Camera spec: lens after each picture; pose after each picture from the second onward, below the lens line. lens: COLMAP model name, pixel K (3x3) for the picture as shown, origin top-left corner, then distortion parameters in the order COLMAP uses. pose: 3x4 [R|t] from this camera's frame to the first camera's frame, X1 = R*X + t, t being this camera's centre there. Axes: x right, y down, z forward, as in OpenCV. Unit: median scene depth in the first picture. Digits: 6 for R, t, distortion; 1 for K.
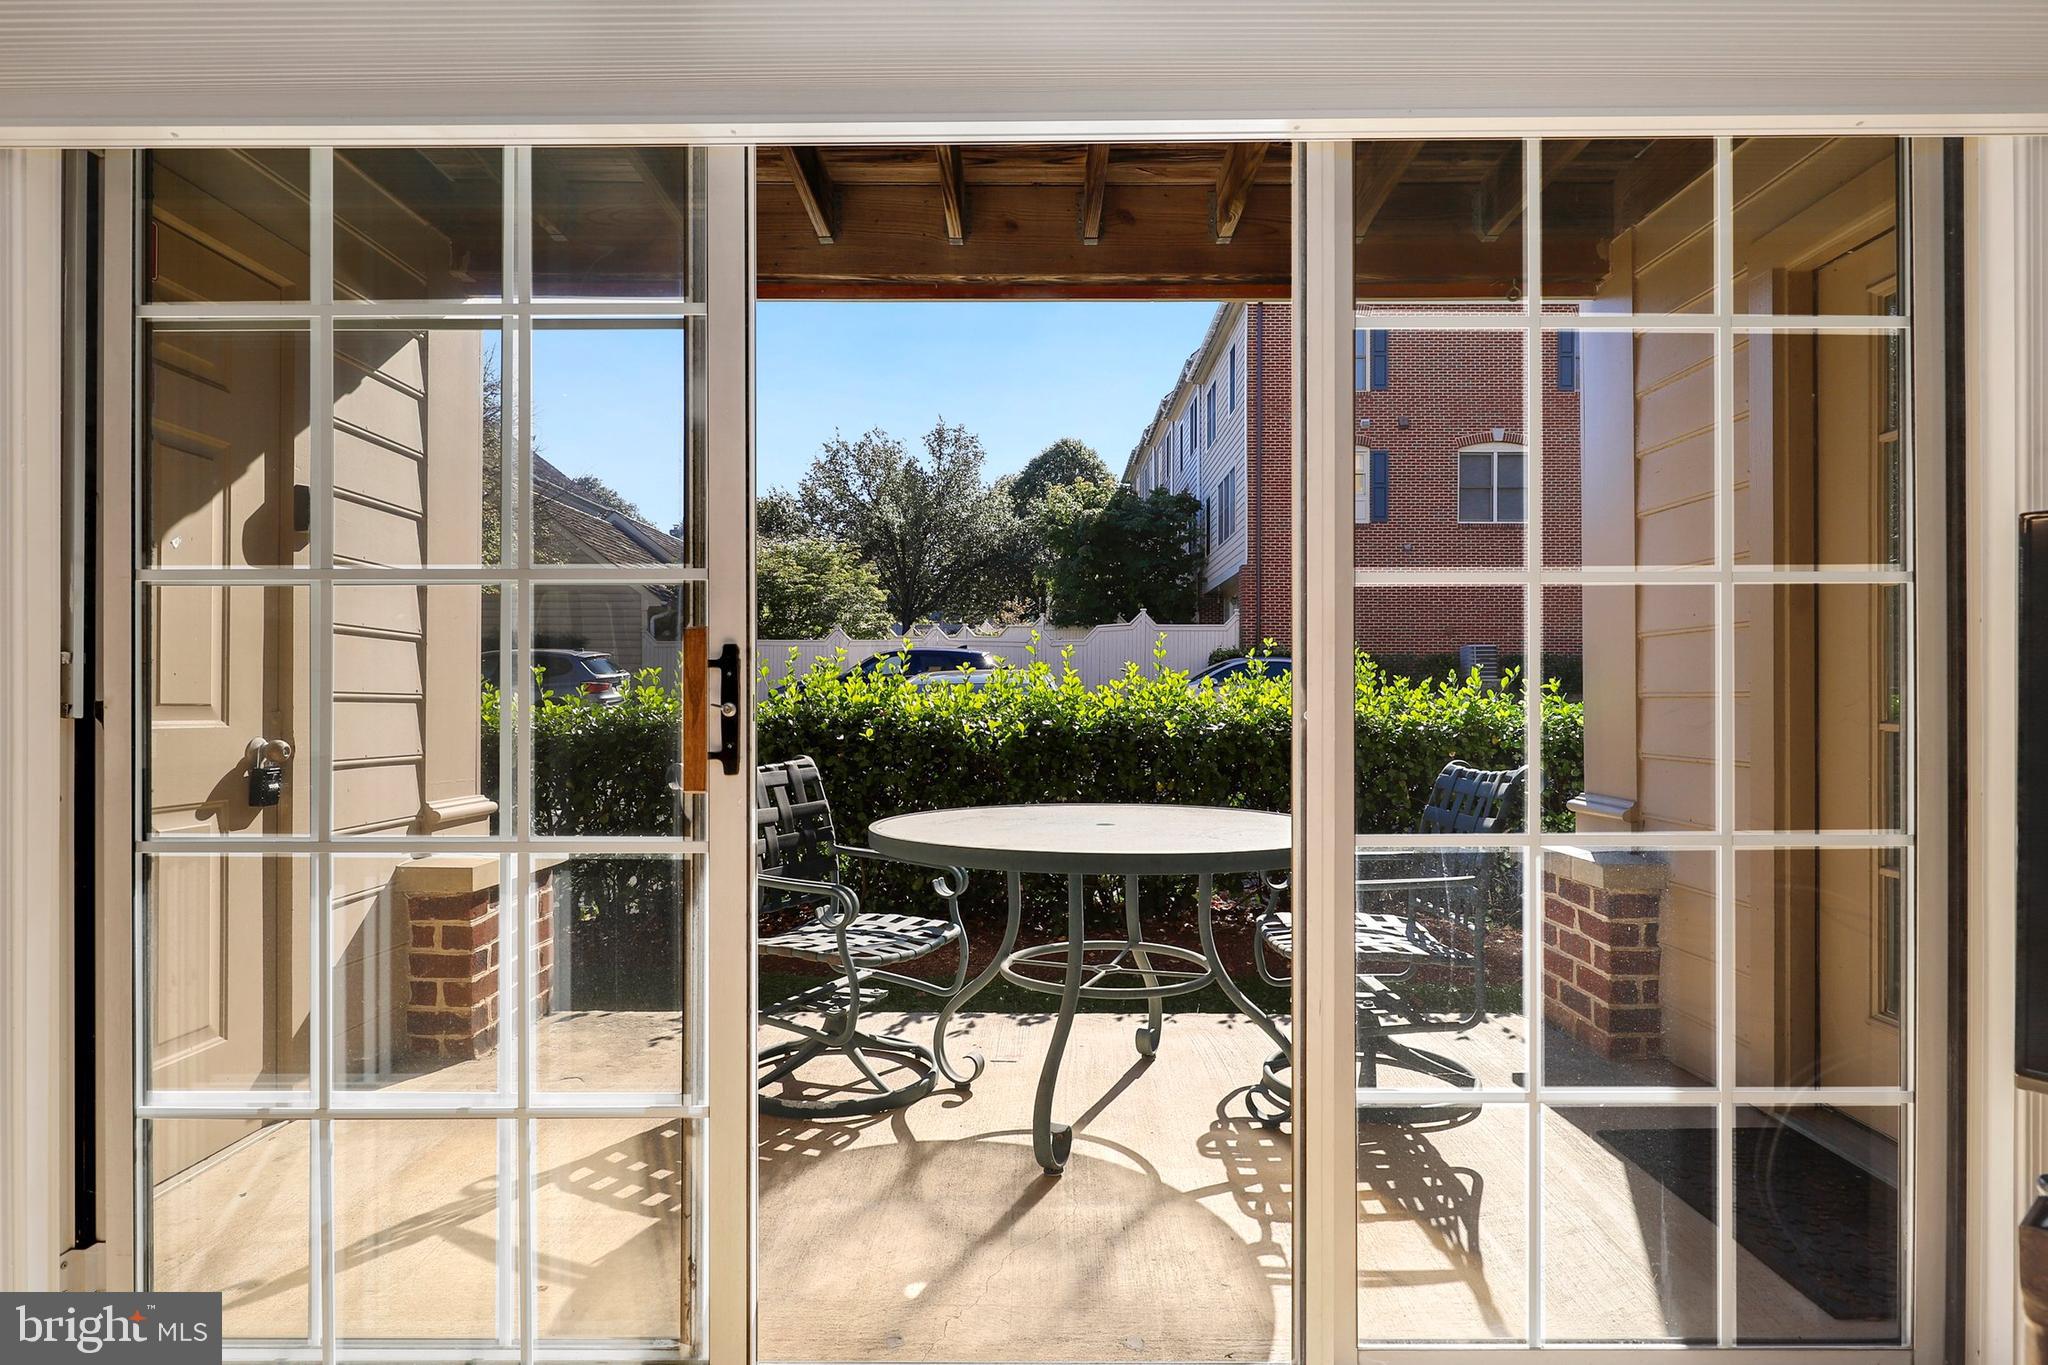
lens RADIAL K [[986.6, 0, 1032.1], [0, 986.6, 709.7], [0, 0, 1]] dist [0.001504, 0.000149]
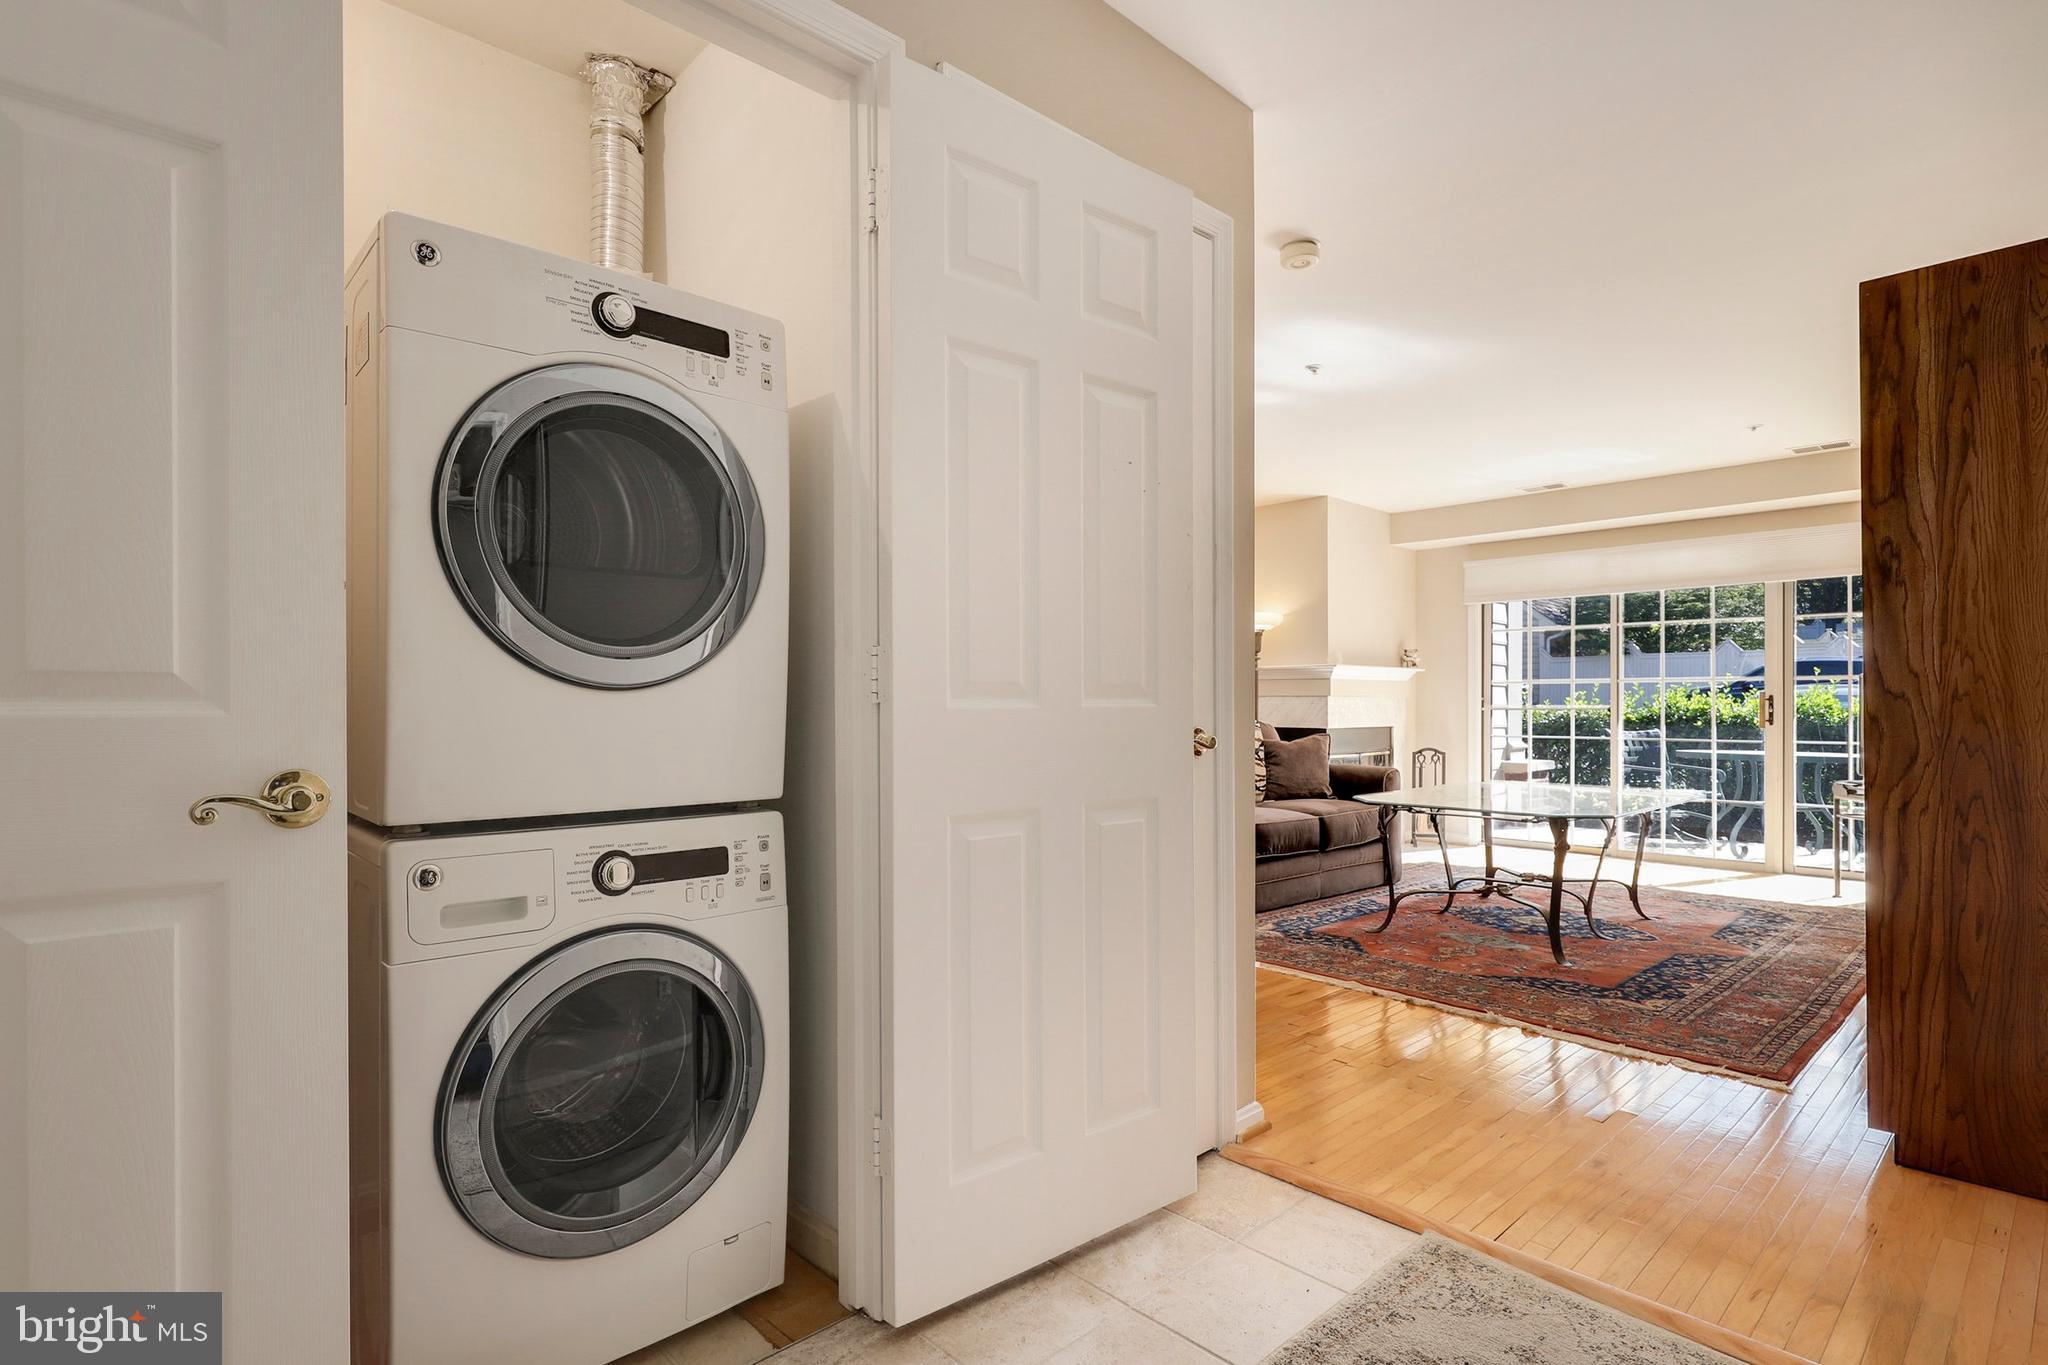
lens RADIAL K [[1030.0, 0, 1036.5], [0, 1030.0, 712.1], [0, 0, 1]] dist [-0.000644, -0.000336]
pose [[0.688187, 0.006636, -0.725503, 0.422550], [-0.009193, 0.999958, 0.000426, 0.009297], [0.725475, 0.006376, 0.688219, -1.371718]]
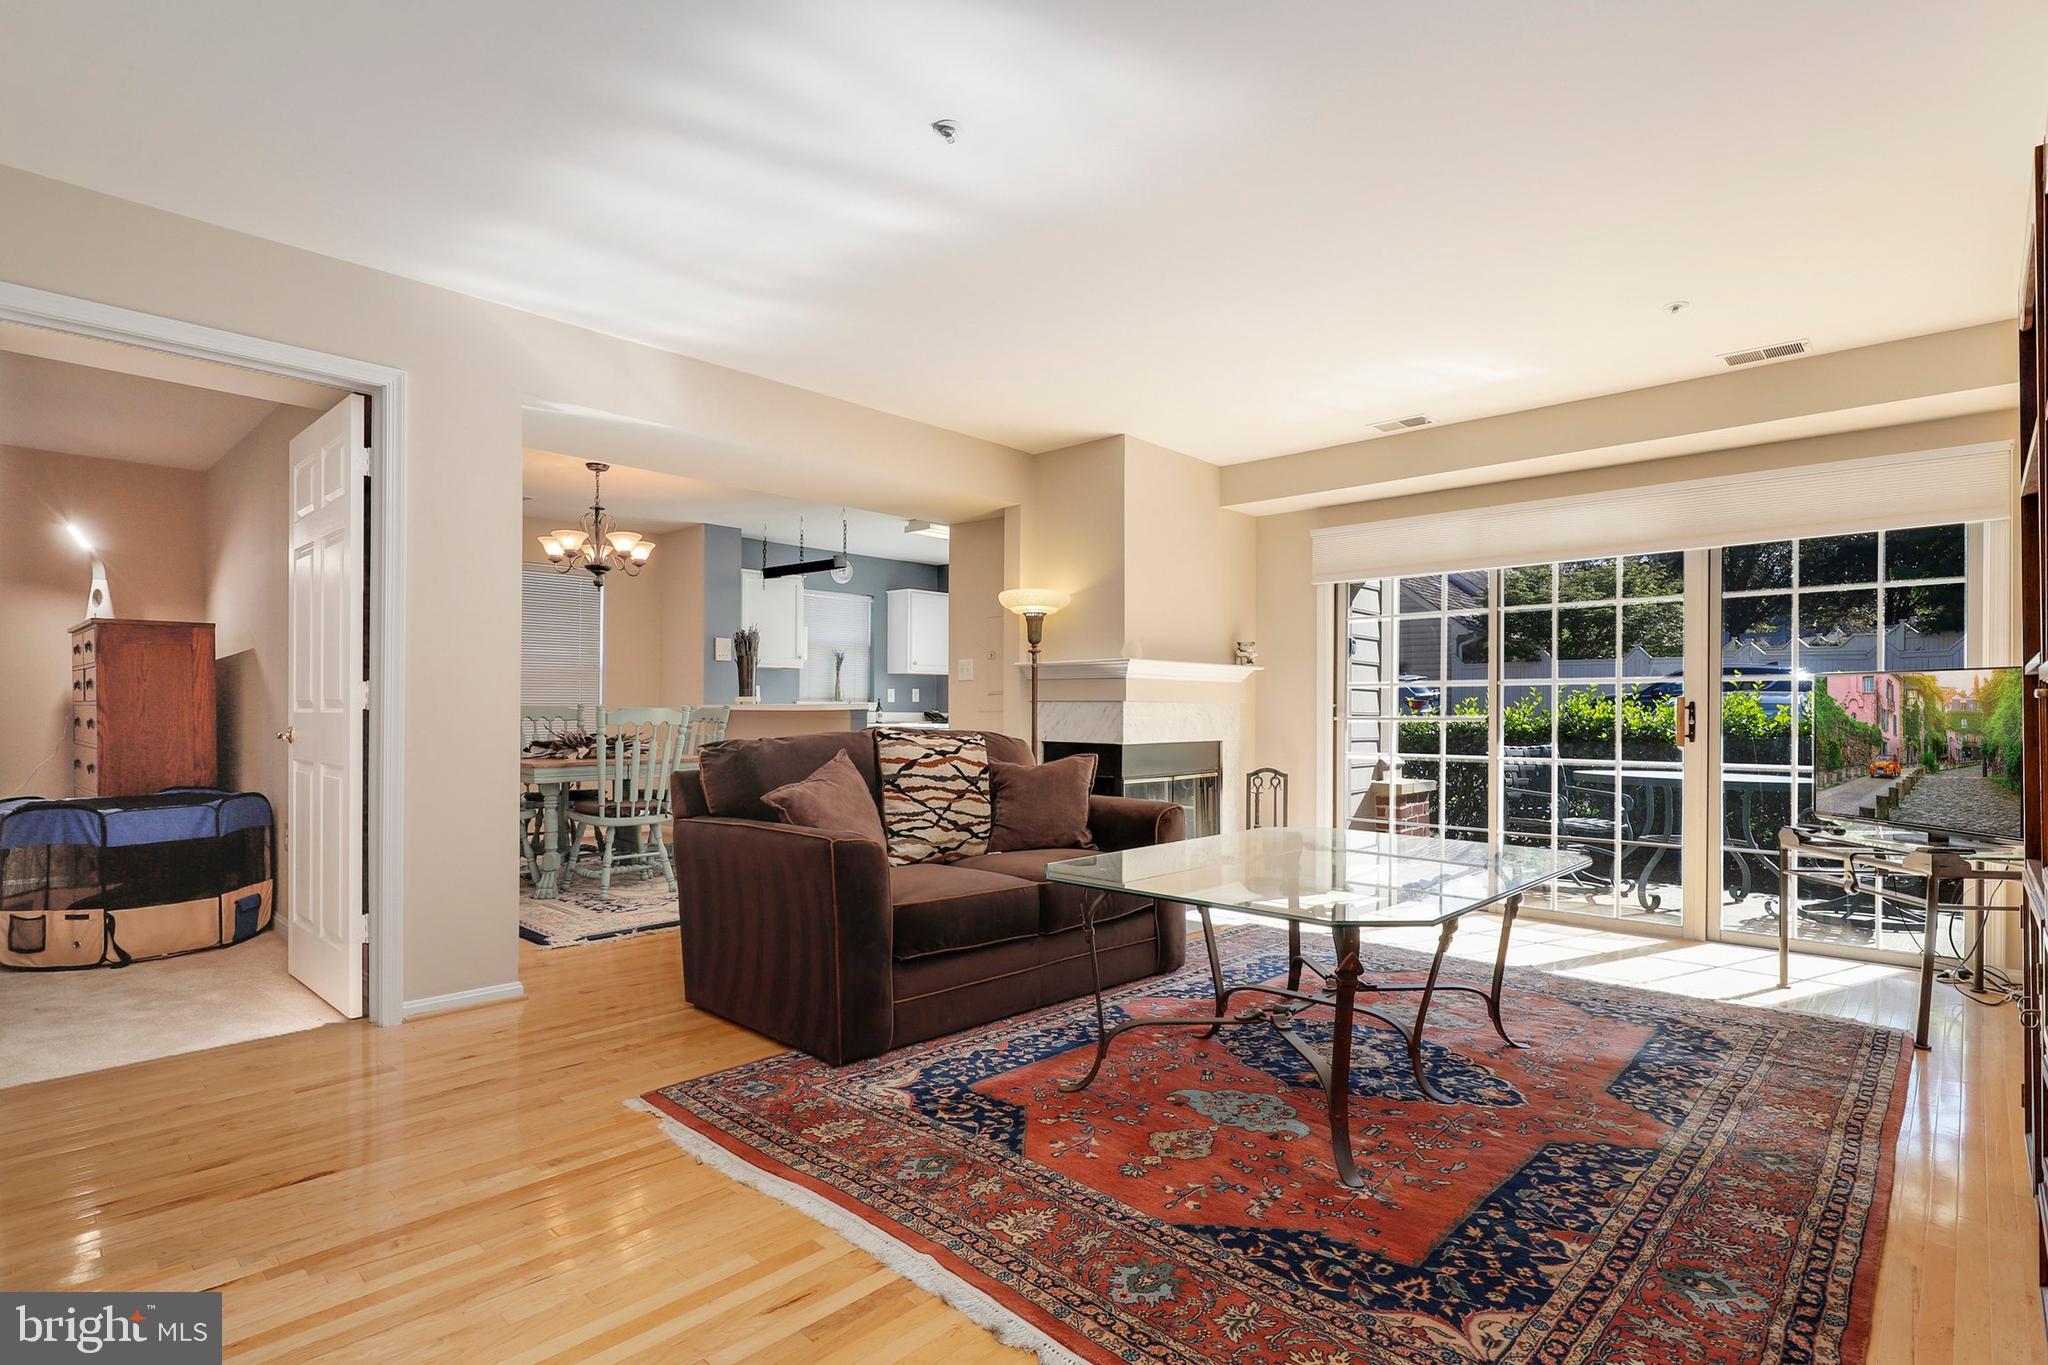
lens RADIAL K [[1014.0, 0, 1050.5], [0, 1014.0, 719.9], [0, 0, 1]] dist [0.001136, -0.000212]
pose [[0.735062, 0.009721, -0.677930, 0.325614], [-0.011797, 0.999929, 0.001547, 0.003021], [0.677897, 0.006860, 0.735125, -0.934092]]
